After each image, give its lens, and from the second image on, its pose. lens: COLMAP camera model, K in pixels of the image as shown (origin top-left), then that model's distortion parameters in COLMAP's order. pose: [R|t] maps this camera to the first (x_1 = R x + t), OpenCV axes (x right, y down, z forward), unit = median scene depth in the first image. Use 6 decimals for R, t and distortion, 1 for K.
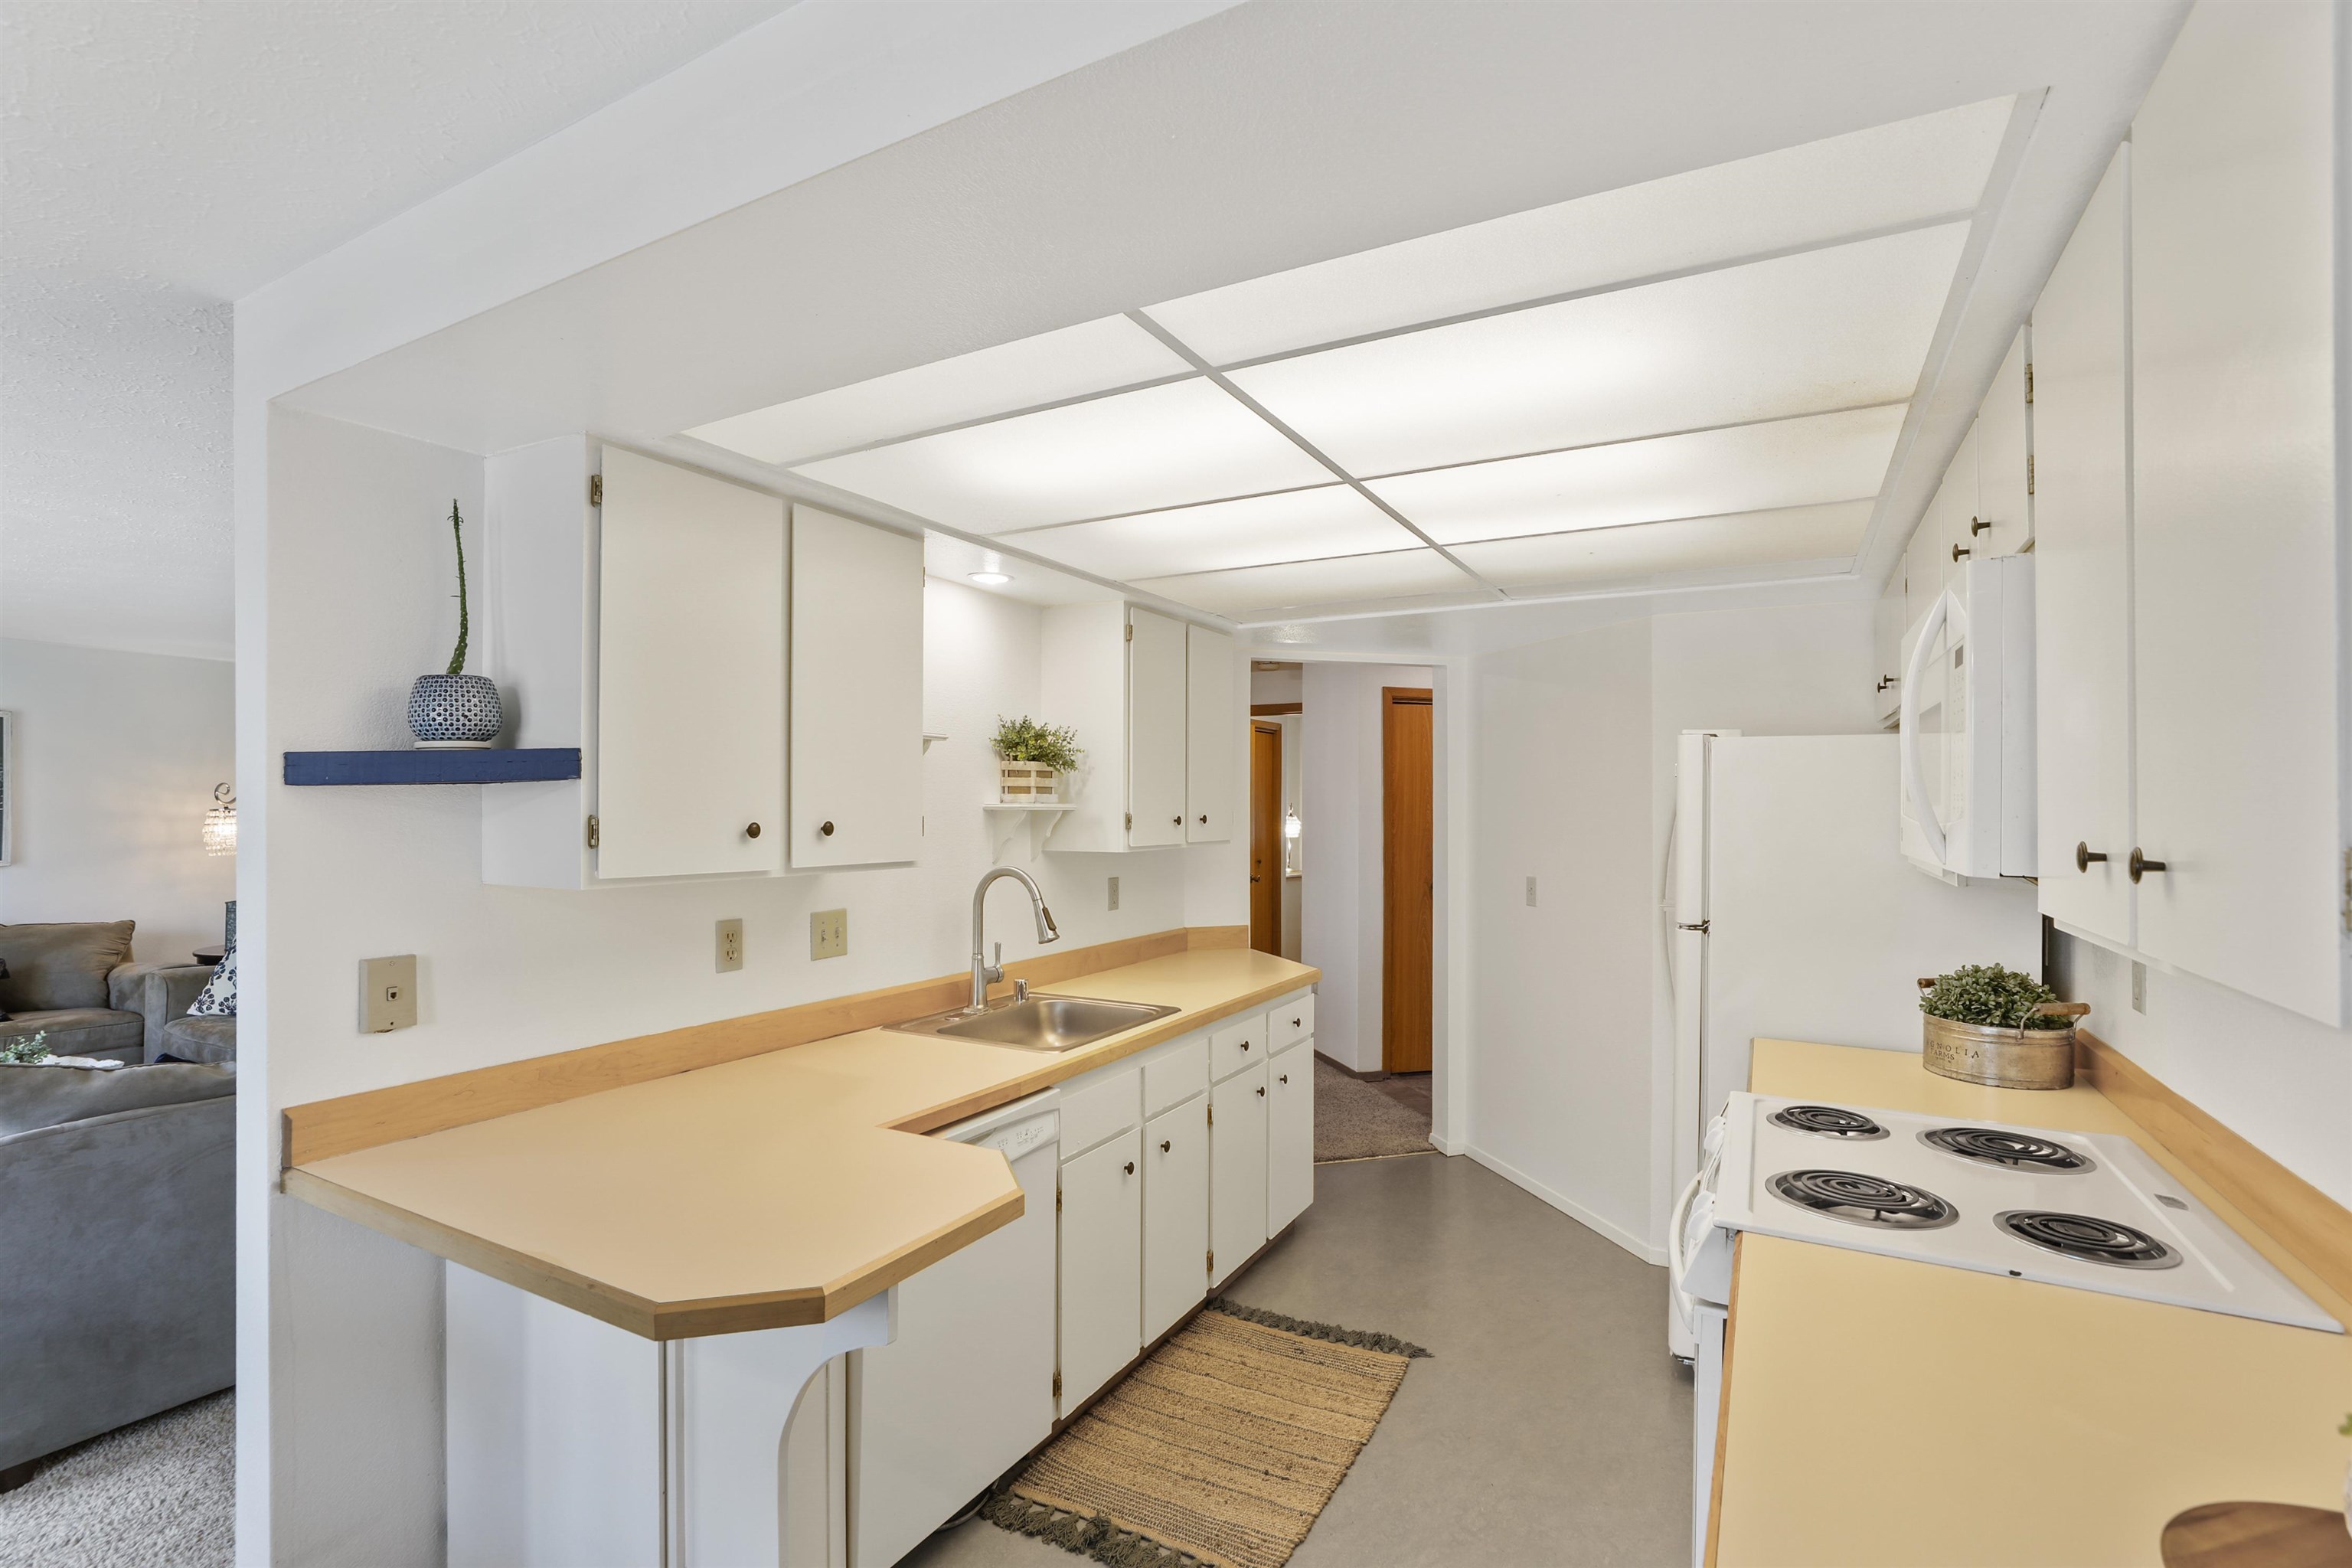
lens RADIAL K [[1096.2, 0, 1155.0], [0, 1096.2, 799.3], [0, 0, 1]] dist [-0.019407, 0.007697]
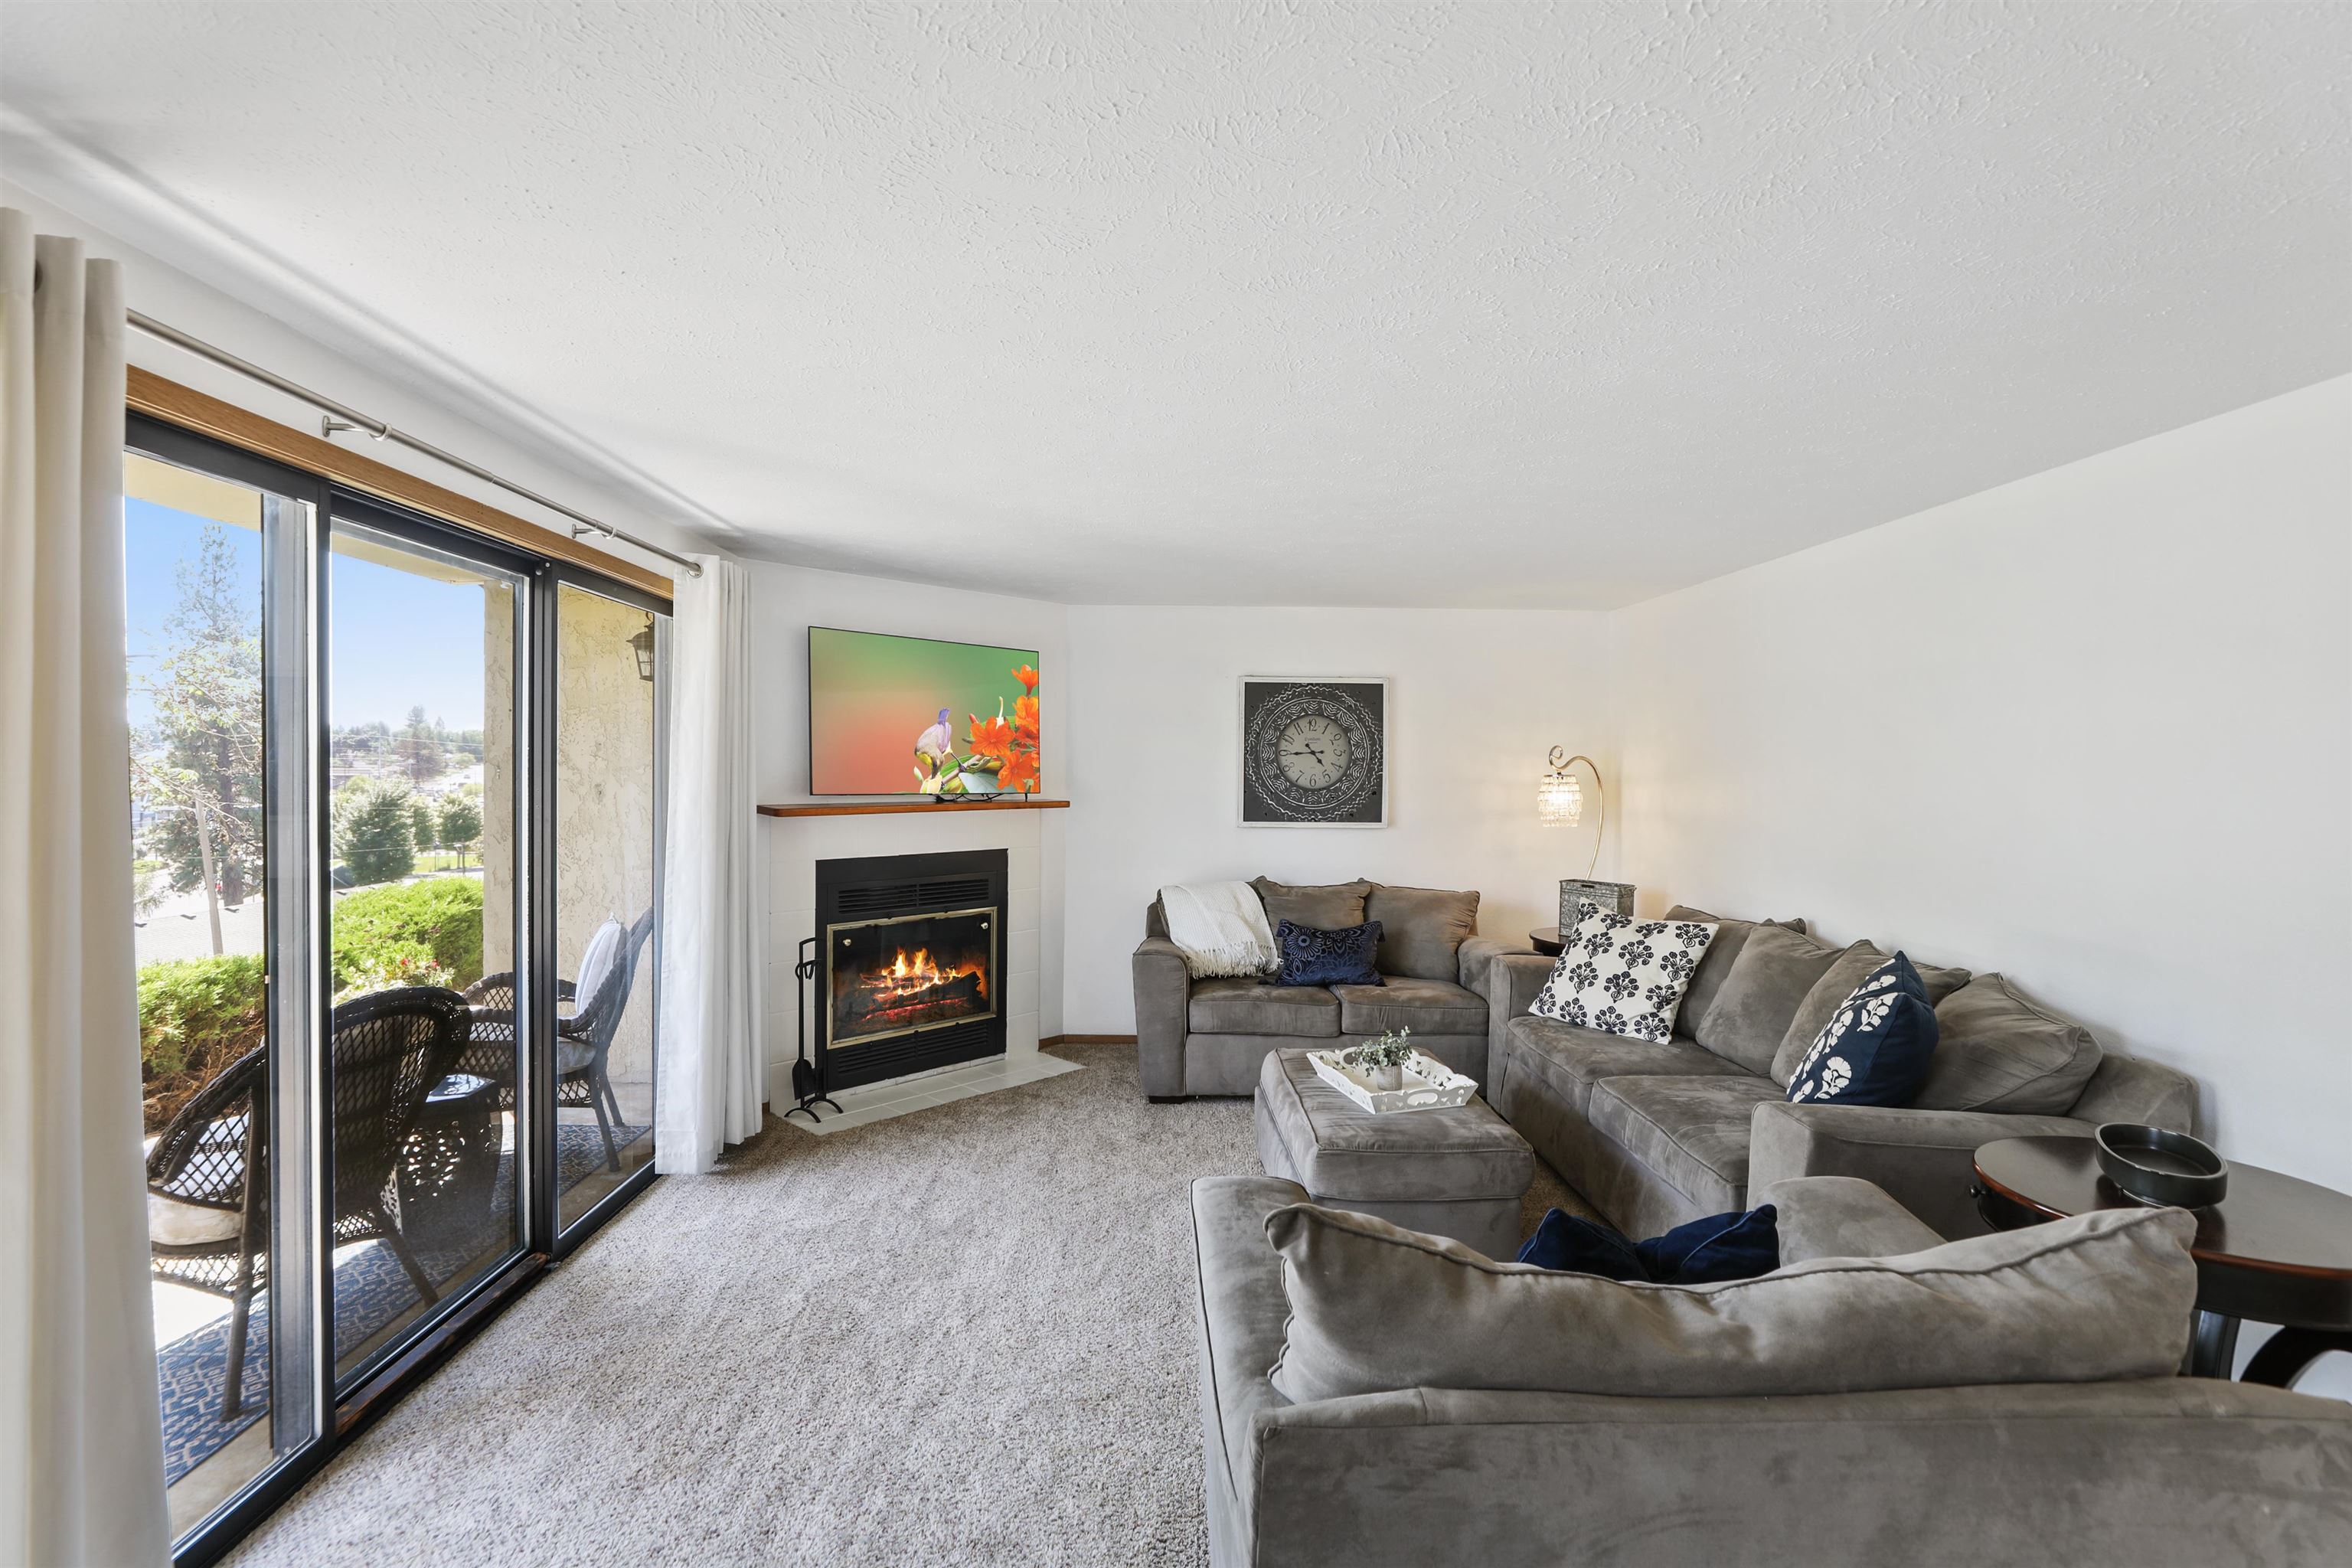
lens RADIAL K [[1096.2, 0, 1148.8], [0, 1096.2, 760.3], [0, 0, 1]] dist [-0.019407, 0.007697]
pose [[0.510504, 0.000370, -0.859875, -0.291102], [-0.007646, 0.999962, -0.004109, 0.003549], [0.859841, 0.008672, 0.510488, 0.286305]]
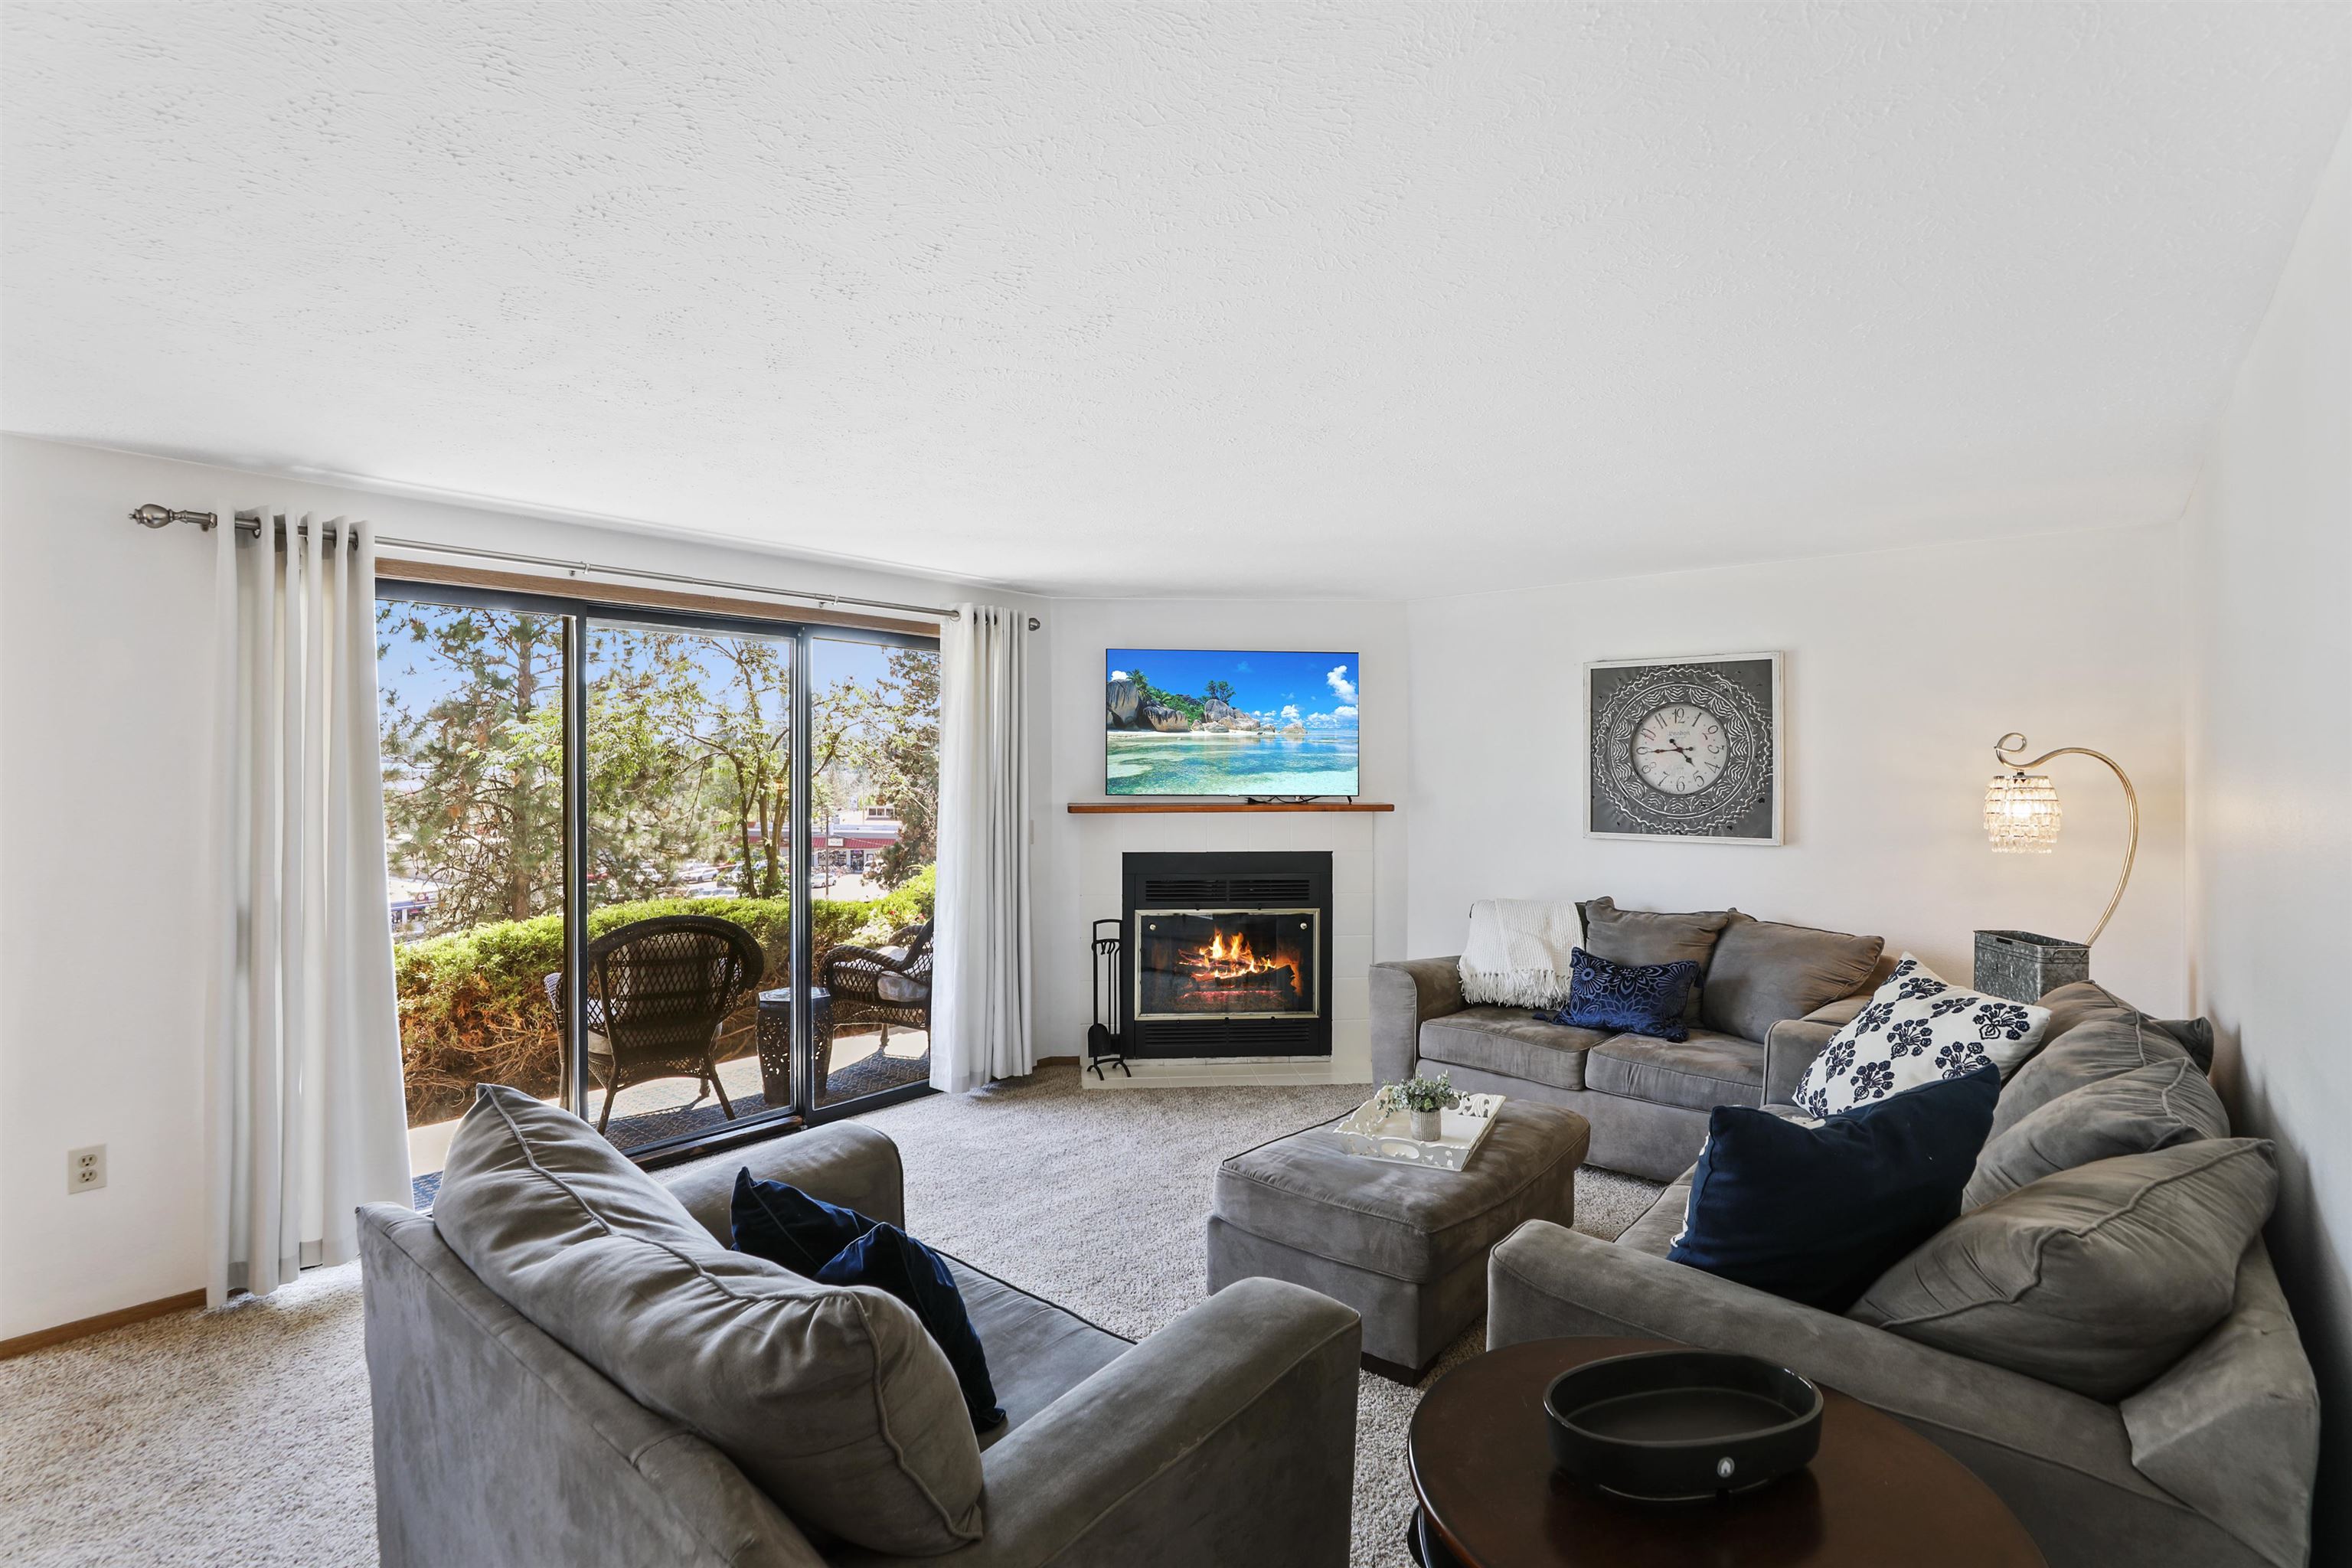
lens RADIAL K [[1096.2, 0, 1135.3], [0, 1096.2, 770.5], [0, 0, 1]] dist [-0.019407, 0.007697]
pose [[-0.180496, 0.001980, -0.983574, -0.197905], [-0.001713, 0.999996, 0.002328, 0.005639], [0.983574, 0.002105, -0.180491, 0.710743]]
